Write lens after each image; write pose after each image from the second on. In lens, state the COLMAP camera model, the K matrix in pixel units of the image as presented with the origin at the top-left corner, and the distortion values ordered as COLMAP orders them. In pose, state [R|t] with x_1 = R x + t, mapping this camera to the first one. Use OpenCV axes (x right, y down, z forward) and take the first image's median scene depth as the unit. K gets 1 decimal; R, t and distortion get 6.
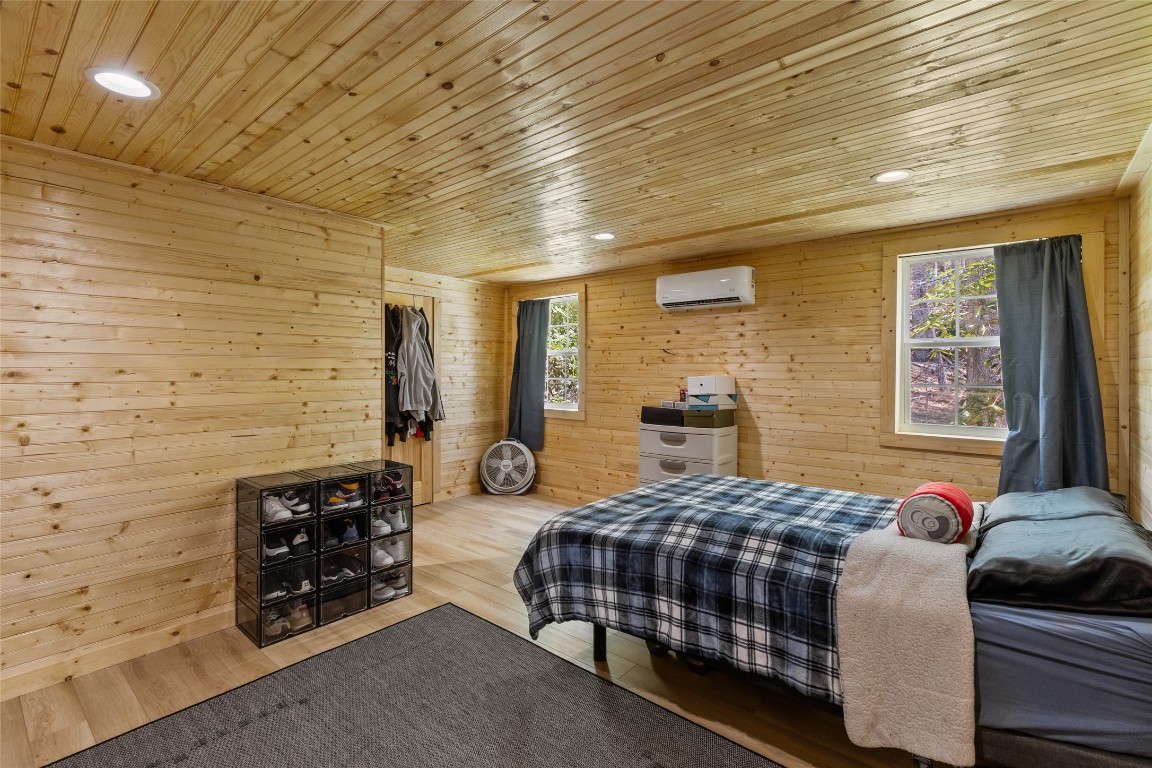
lens RADIAL K [[518.4, 0, 567.5], [0, 518.4, 376.3], [0, 0, 1]] dist [0.003681, -0.000156]
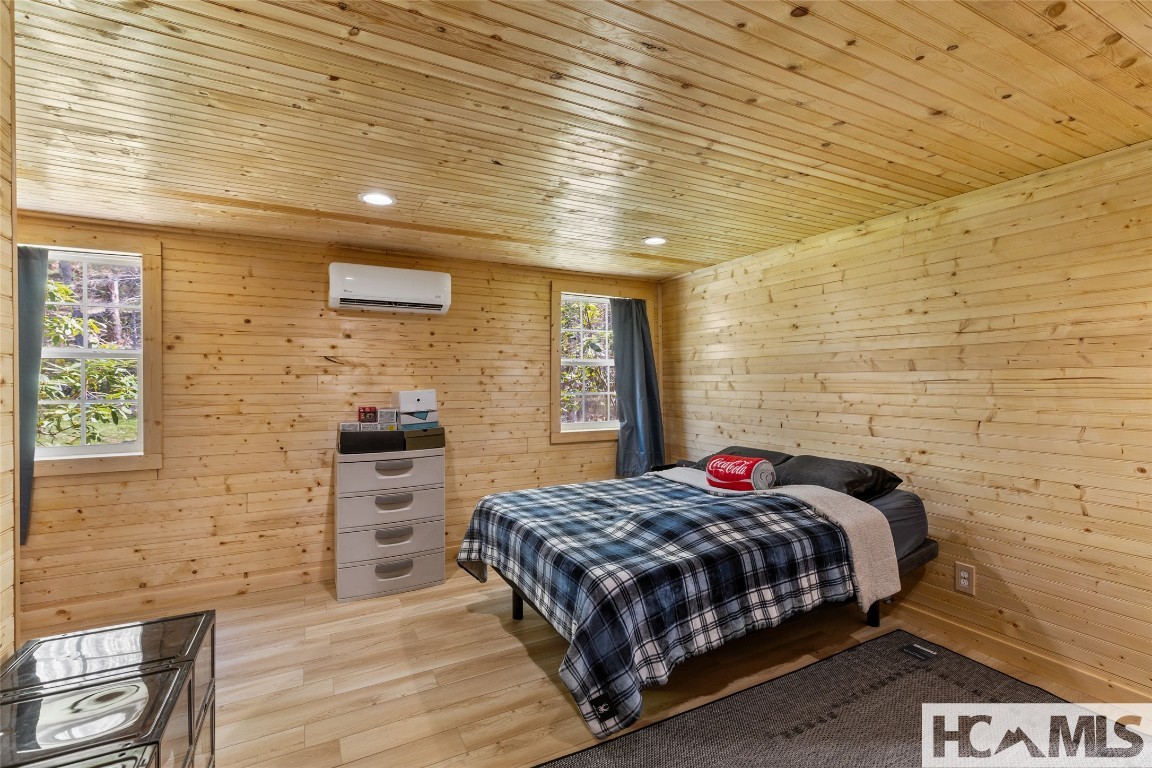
lens RADIAL K [[518.4, 0, 566.2], [0, 518.4, 385.0], [0, 0, 1]] dist [0.003681, -0.000156]
pose [[0.372383, -0.009106, 0.928035, -0.463148], [0.016228, 0.999863, 0.003300, -0.008109], [-0.927937, 0.013832, 0.372479, 0.449353]]
